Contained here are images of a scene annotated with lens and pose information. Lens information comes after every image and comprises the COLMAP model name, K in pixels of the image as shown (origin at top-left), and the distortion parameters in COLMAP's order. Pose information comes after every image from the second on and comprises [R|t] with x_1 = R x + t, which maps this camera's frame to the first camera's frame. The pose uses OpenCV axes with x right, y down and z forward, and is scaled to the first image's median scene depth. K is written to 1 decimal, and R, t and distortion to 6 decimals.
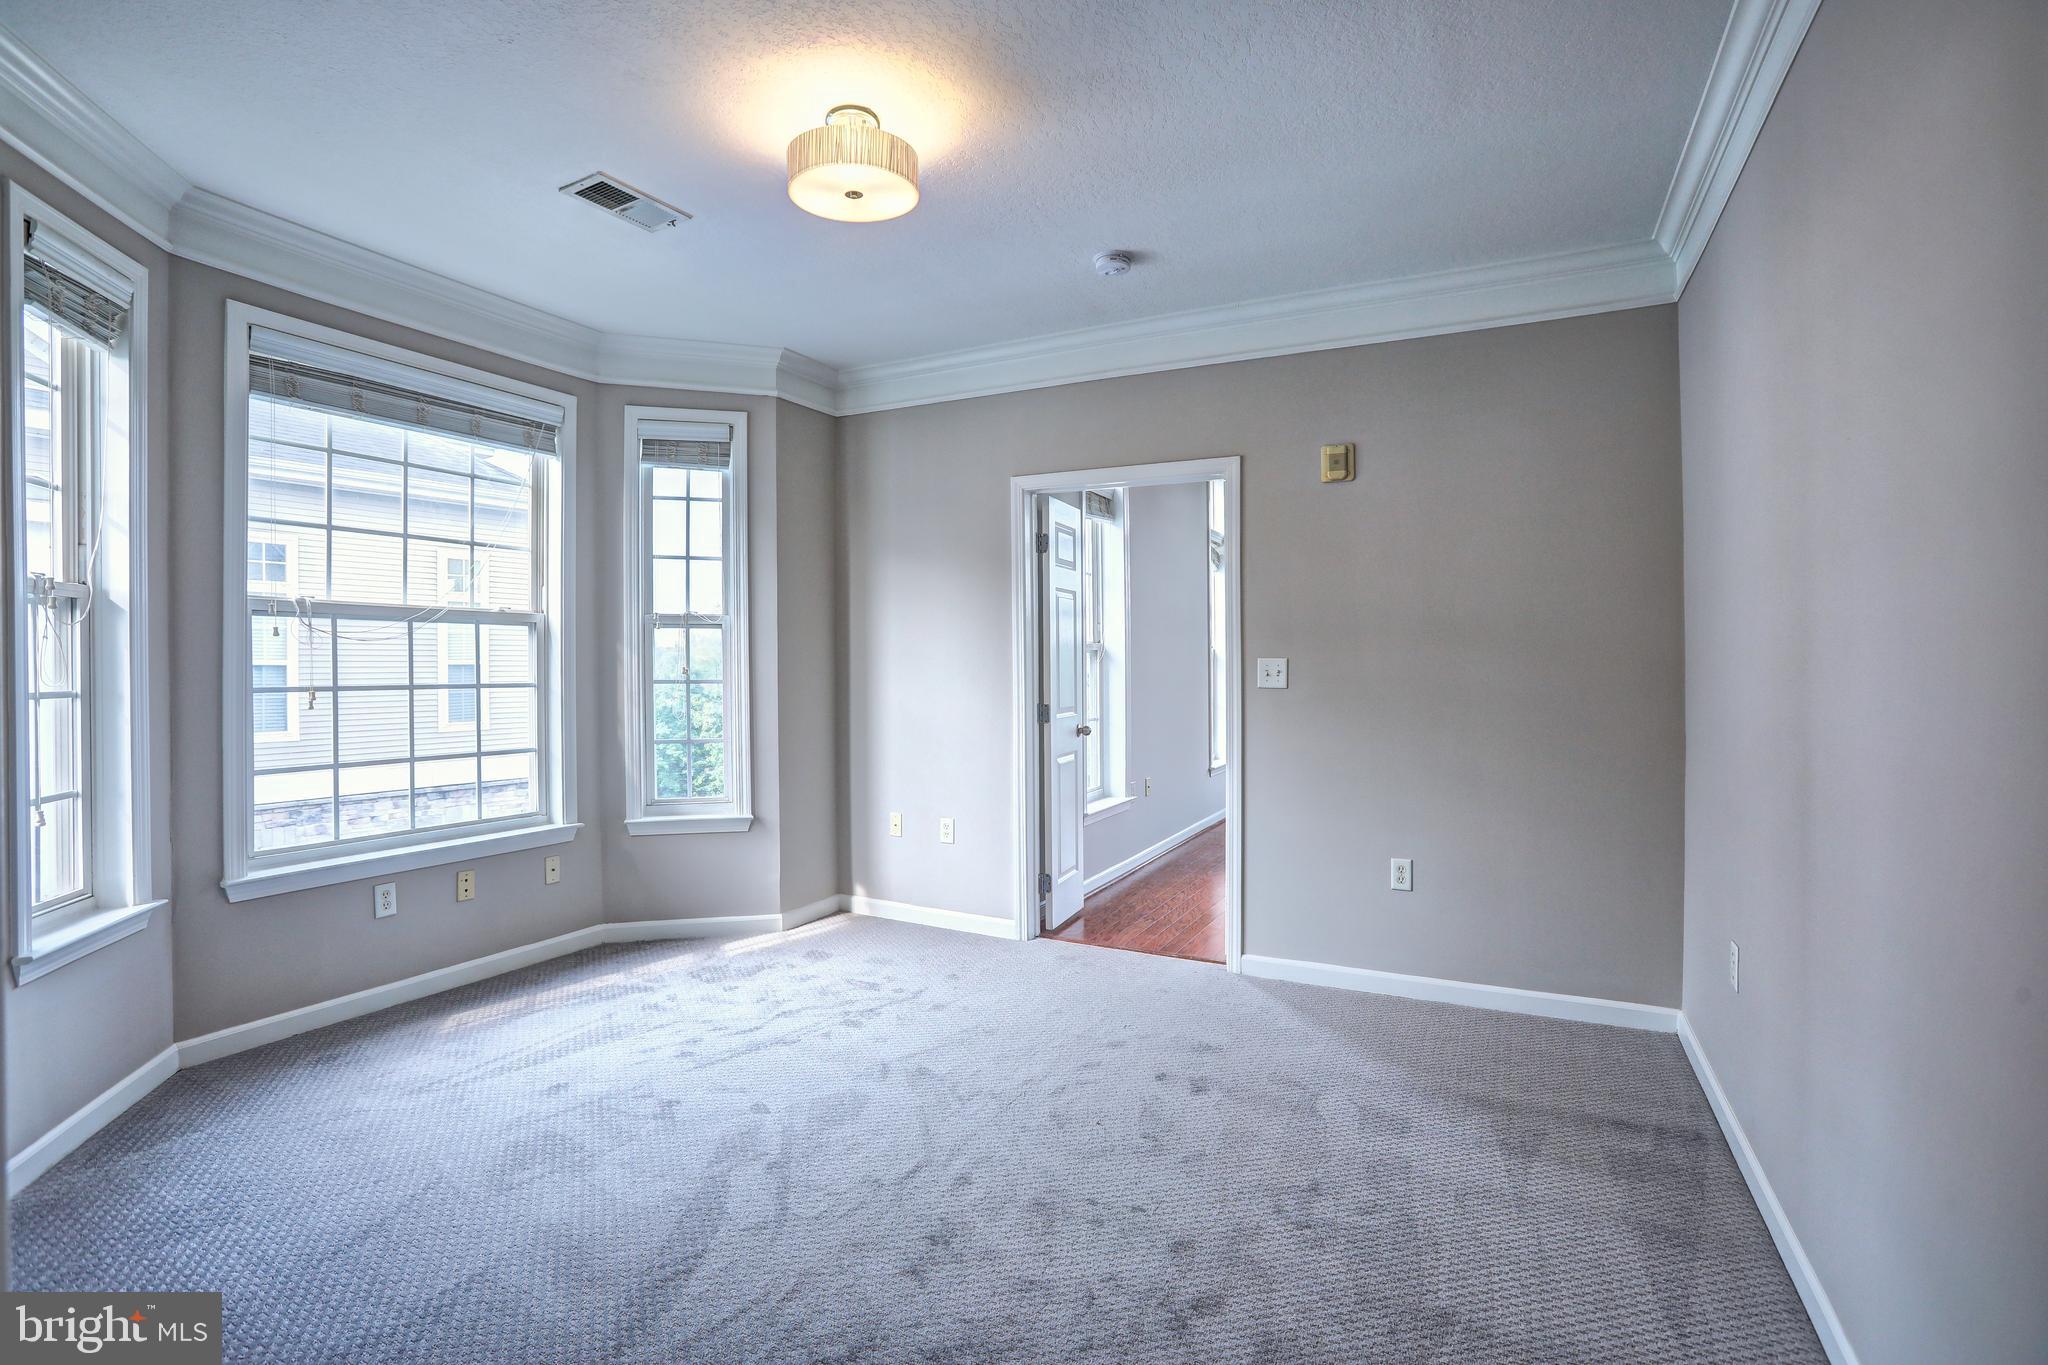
lens RADIAL K [[939.0, 0, 1029.4], [0, 939.0, 671.1], [0, 0, 1]] dist [-0.075402, 0.034329]
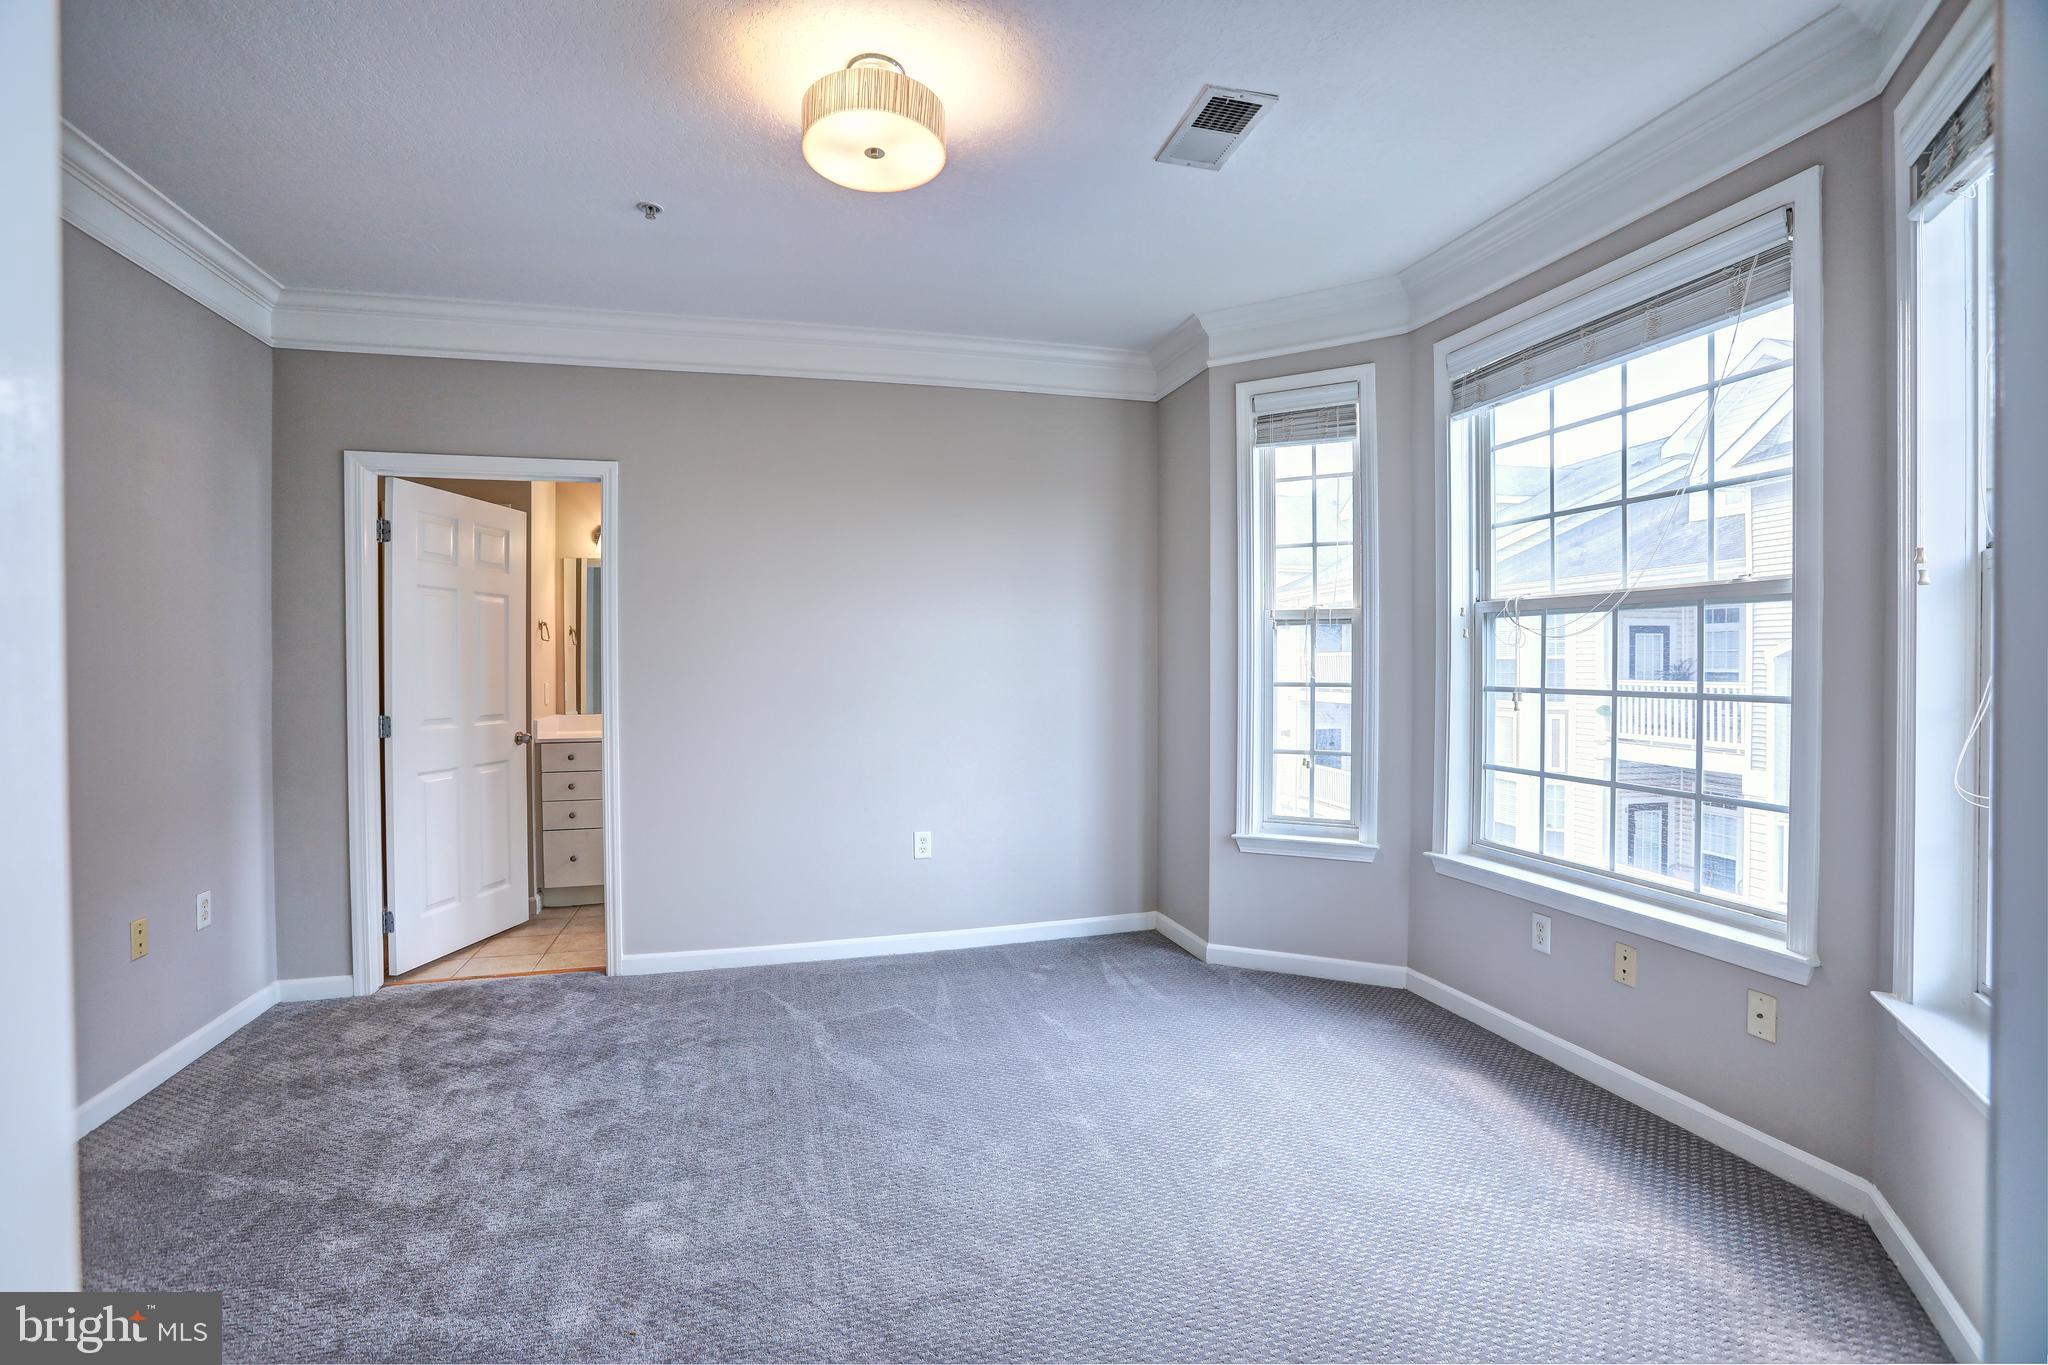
lens RADIAL K [[939.0, 0, 1029.4], [0, 939.0, 671.1], [0, 0, 1]] dist [-0.075402, 0.034329]
pose [[-0.730336, 0.009159, -0.683027, 0.247731], [-0.002687, 0.999864, 0.016280, -0.012554], [0.683083, 0.013725, -0.730212, 1.297979]]
